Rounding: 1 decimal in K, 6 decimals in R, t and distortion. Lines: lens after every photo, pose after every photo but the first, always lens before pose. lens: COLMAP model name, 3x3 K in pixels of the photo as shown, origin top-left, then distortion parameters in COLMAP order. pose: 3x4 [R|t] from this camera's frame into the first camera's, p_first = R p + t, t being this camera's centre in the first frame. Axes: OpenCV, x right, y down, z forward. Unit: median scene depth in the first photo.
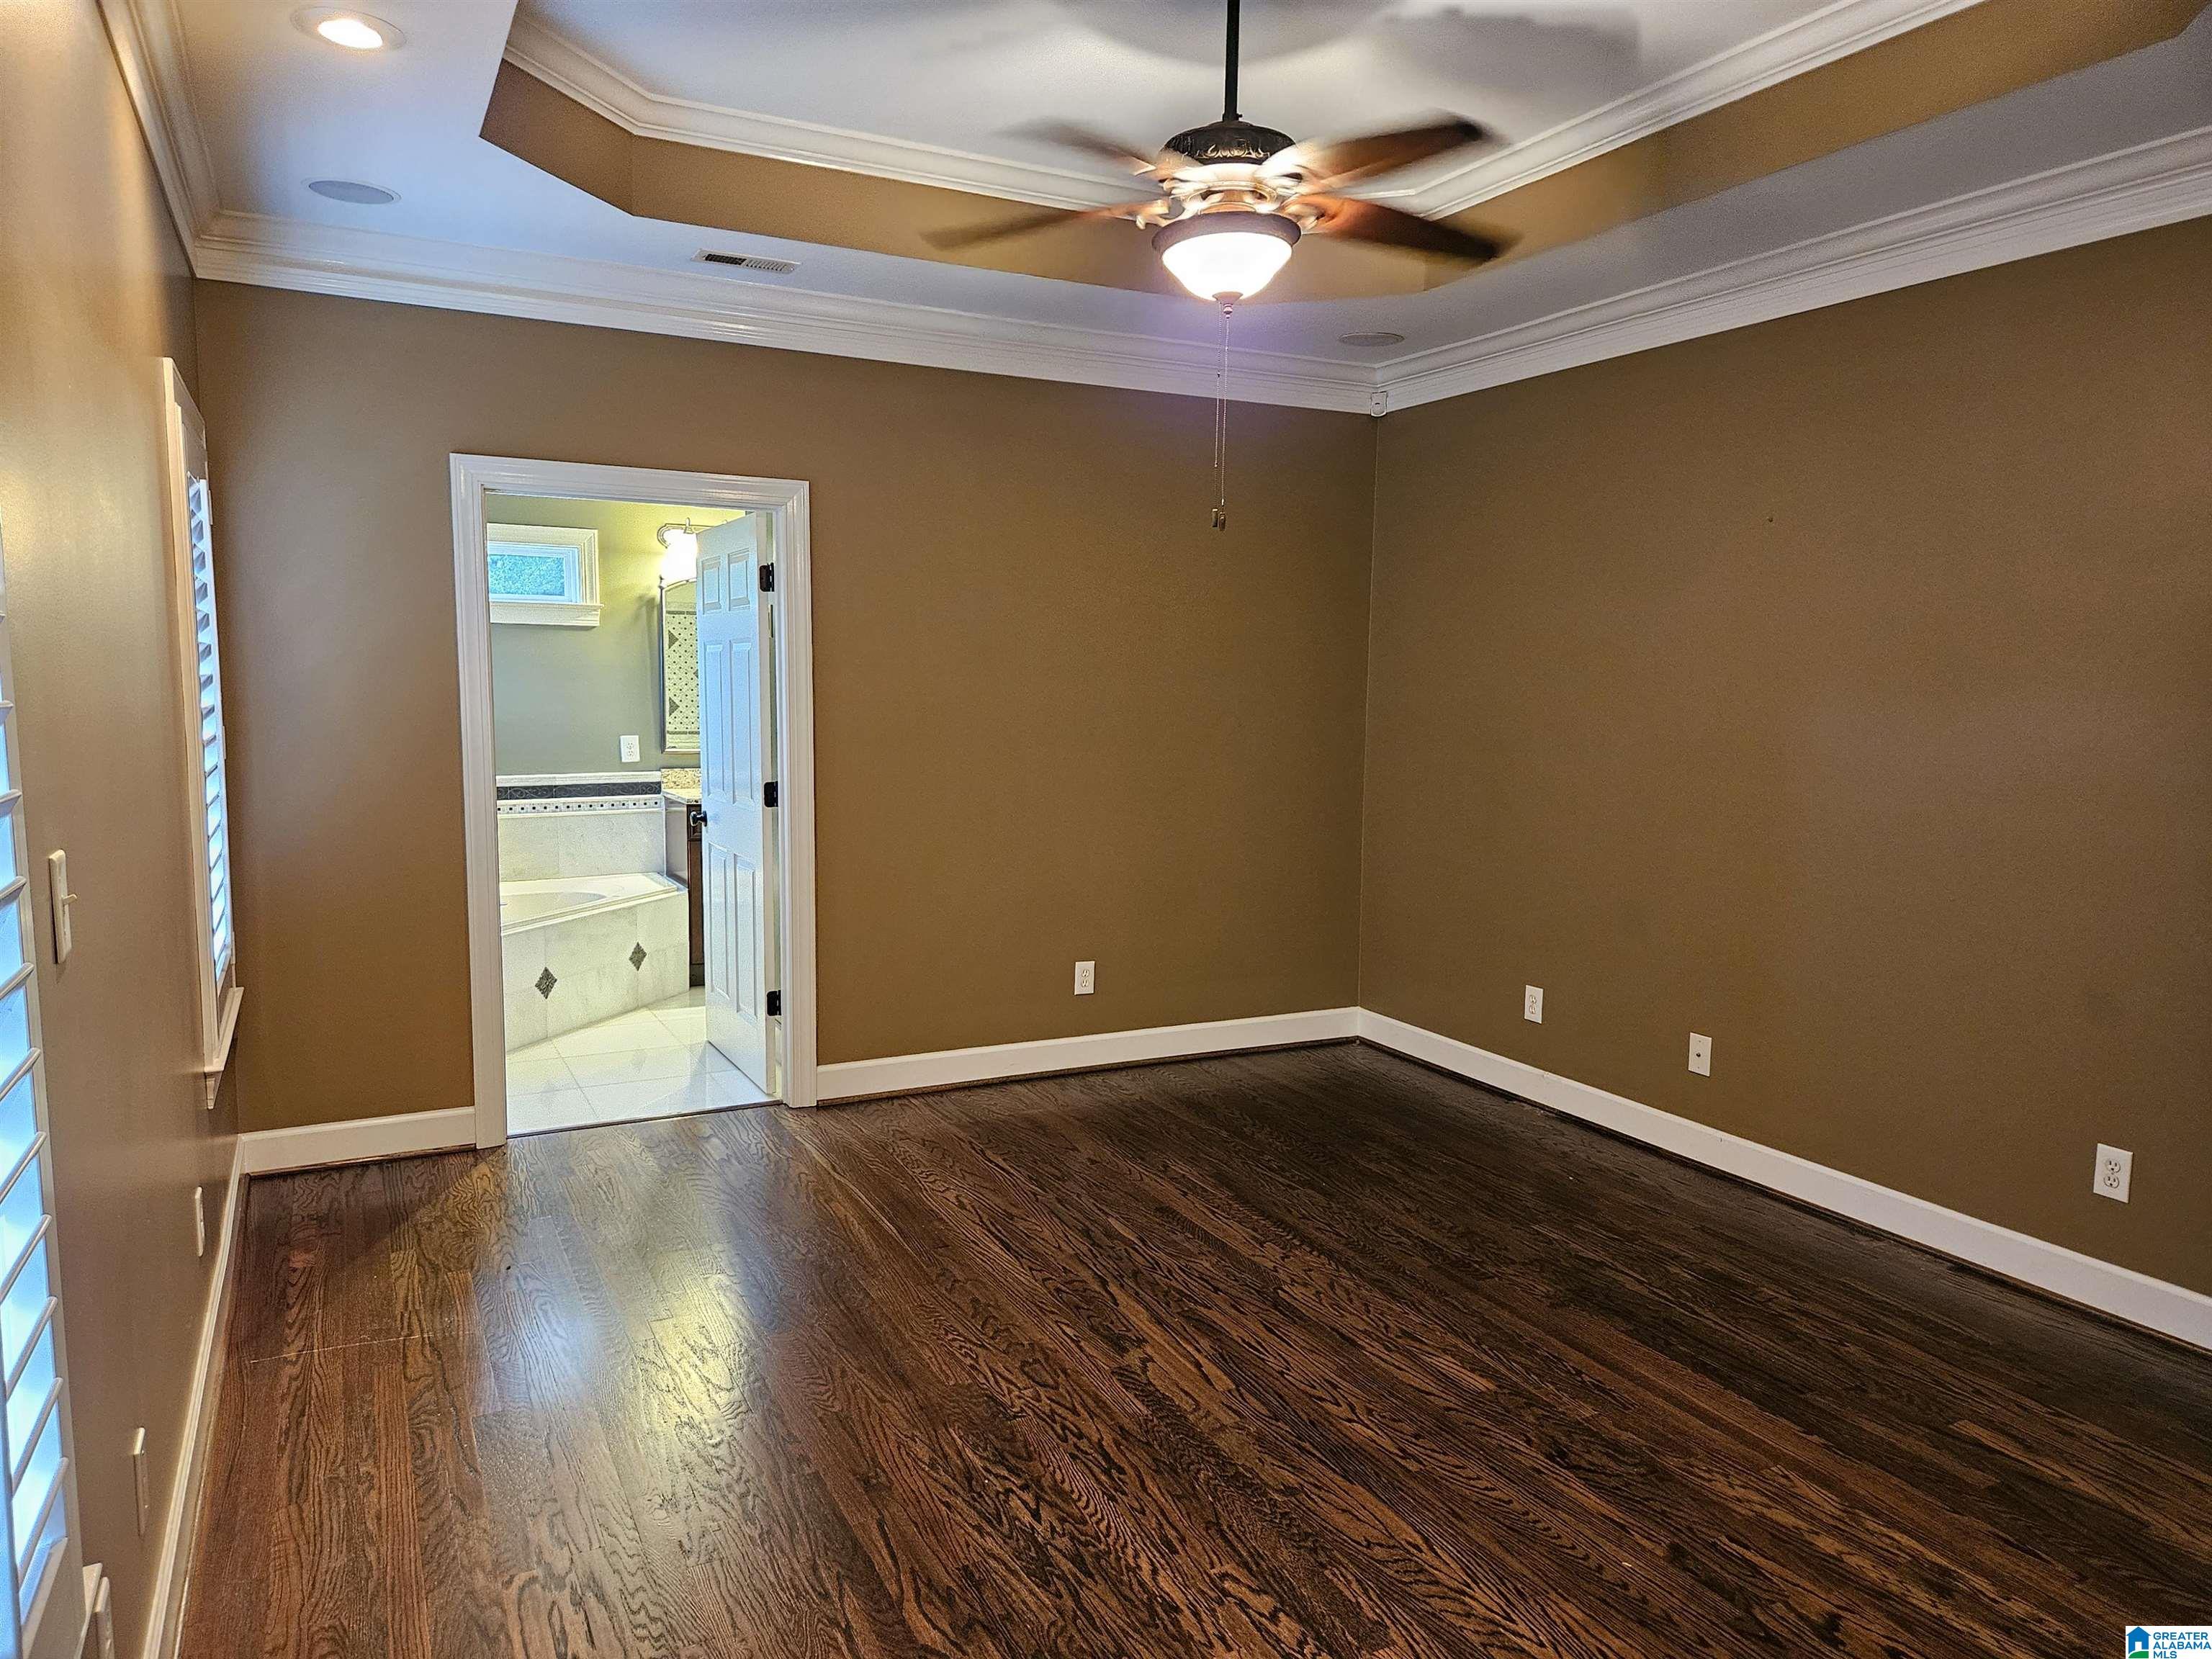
lens RADIAL K [[1478.3, 0, 1115.3], [0, 1478.3, 835.1], [0, 0, 1]] dist [0.056784, -0.044316]
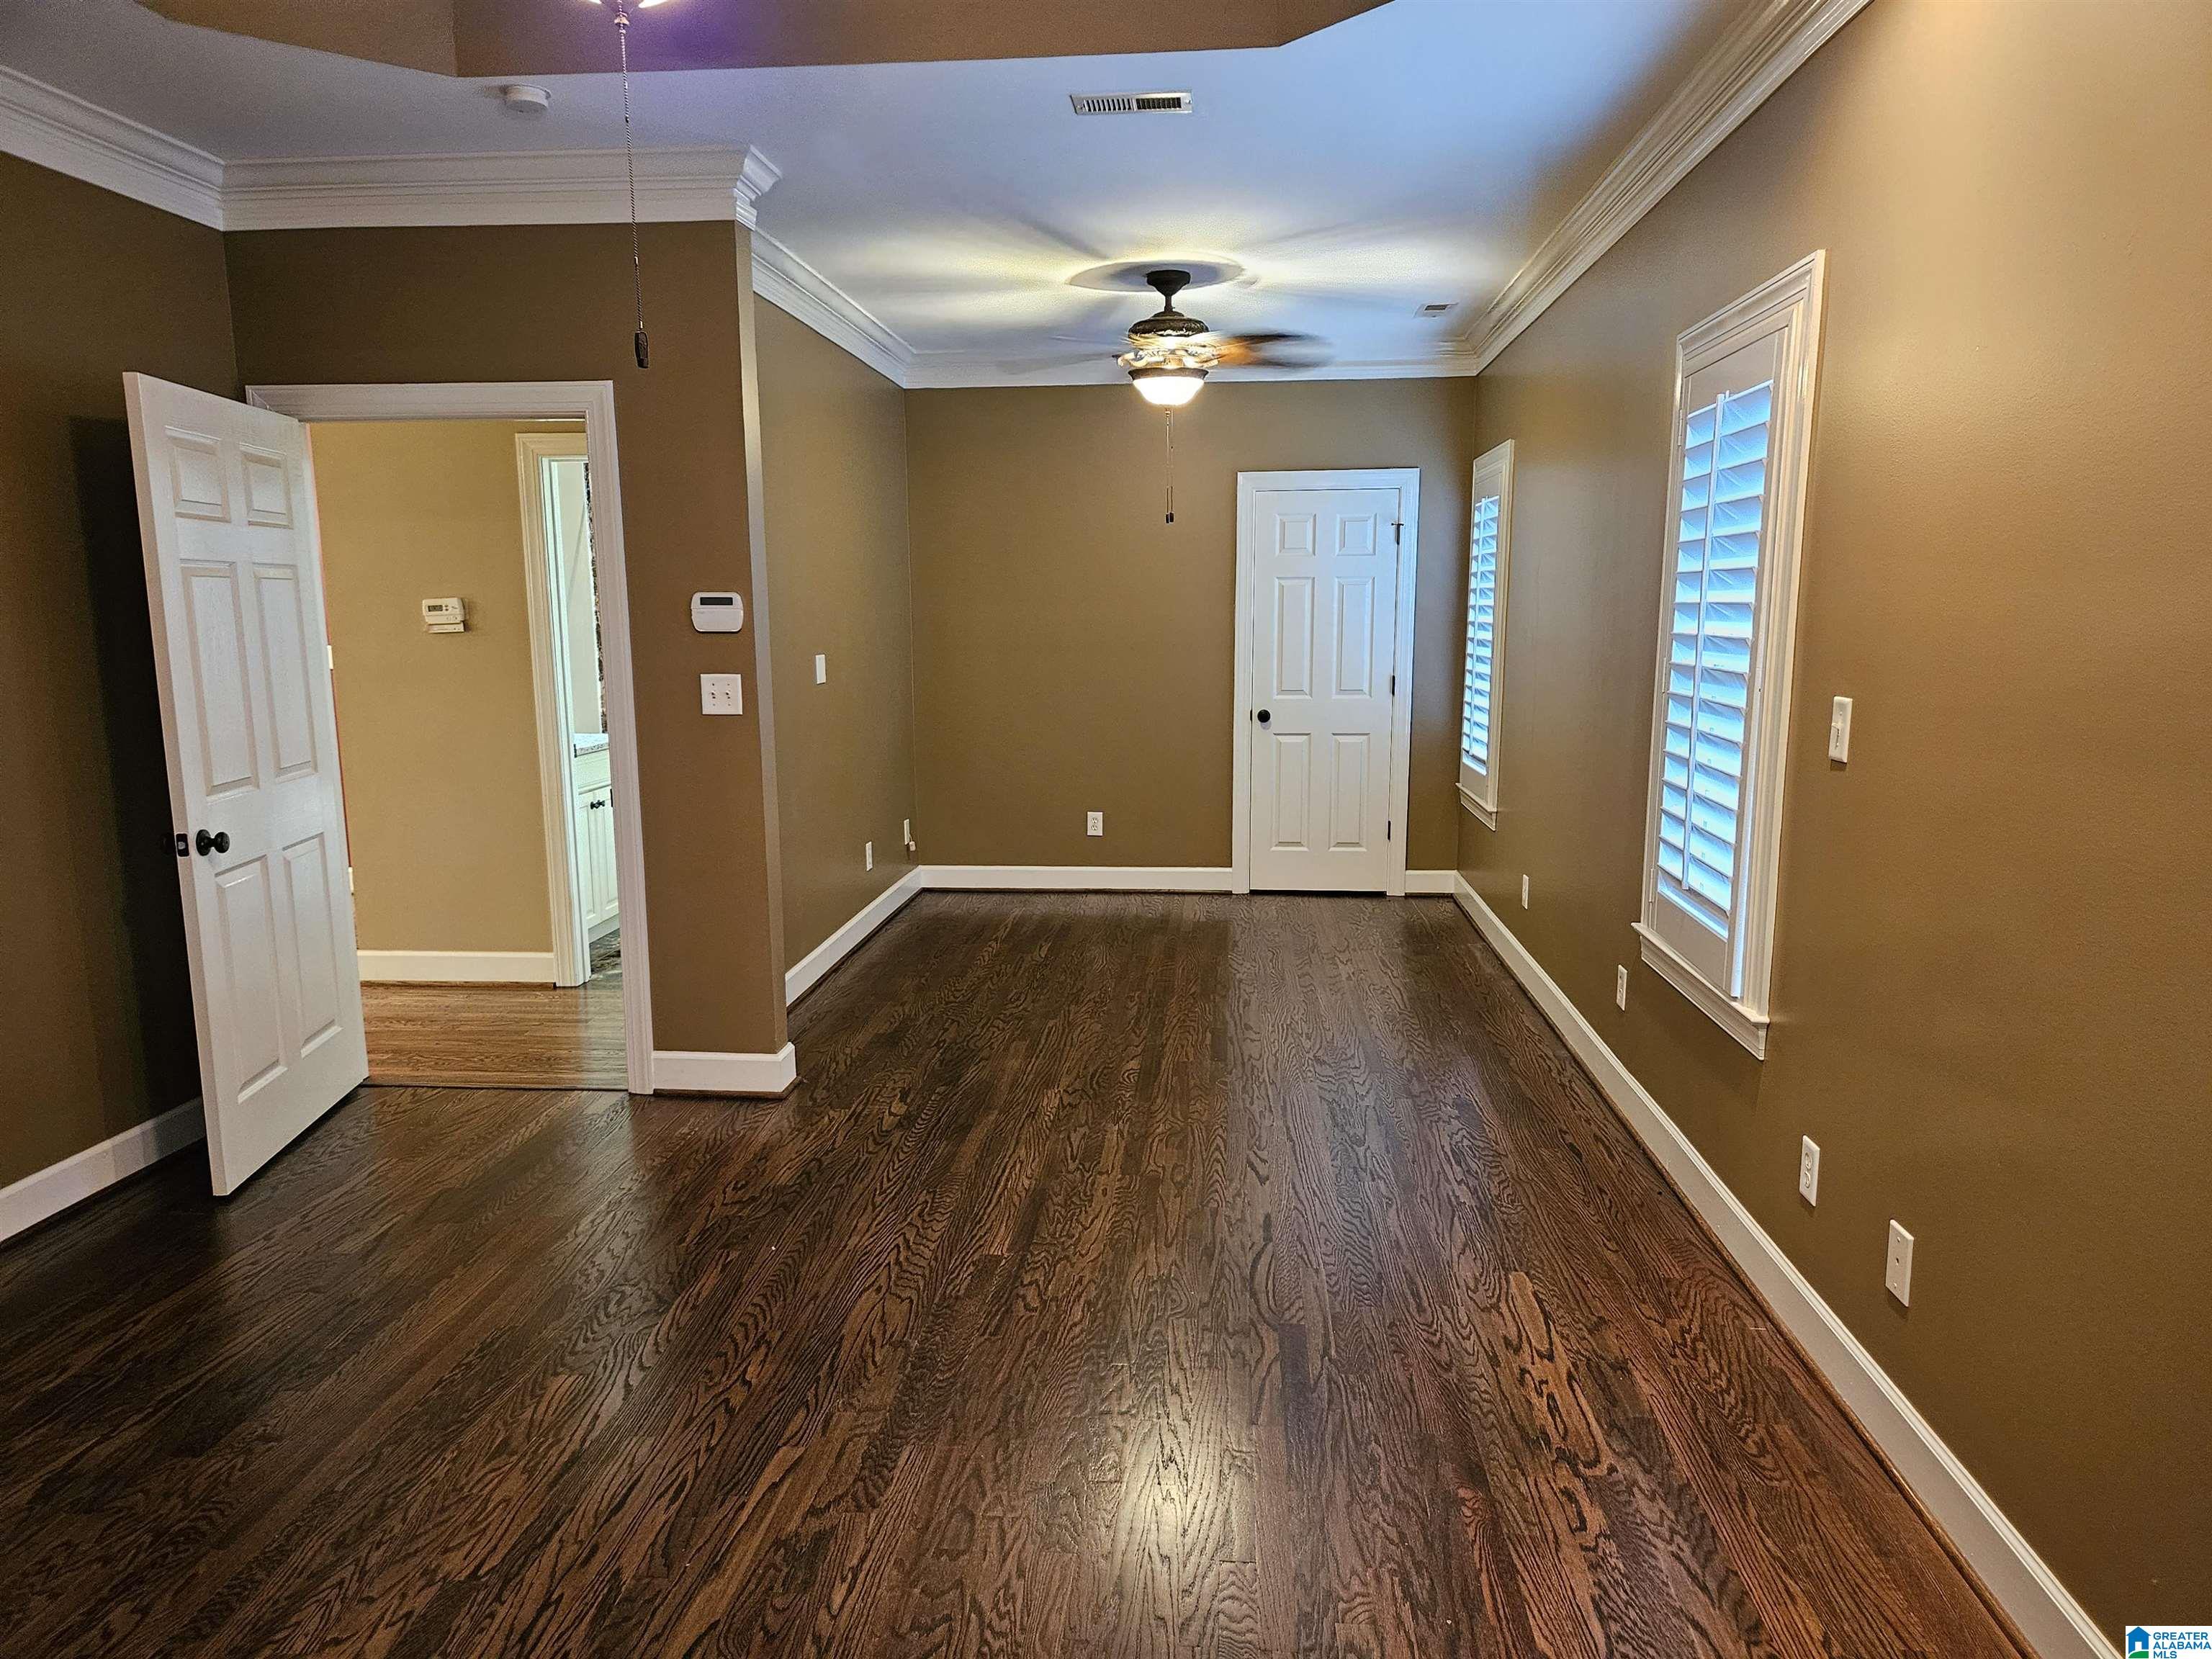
lens RADIAL K [[1478.3, 0, 1105.4], [0, 1478.3, 836.5], [0, 0, 1]] dist [0.056784, -0.044316]
pose [[-0.843541, -0.086955, 0.529979, -0.475597], [0.054915, 0.967669, 0.246174, -0.151672], [-0.534250, 0.236761, -0.811493, 1.476674]]
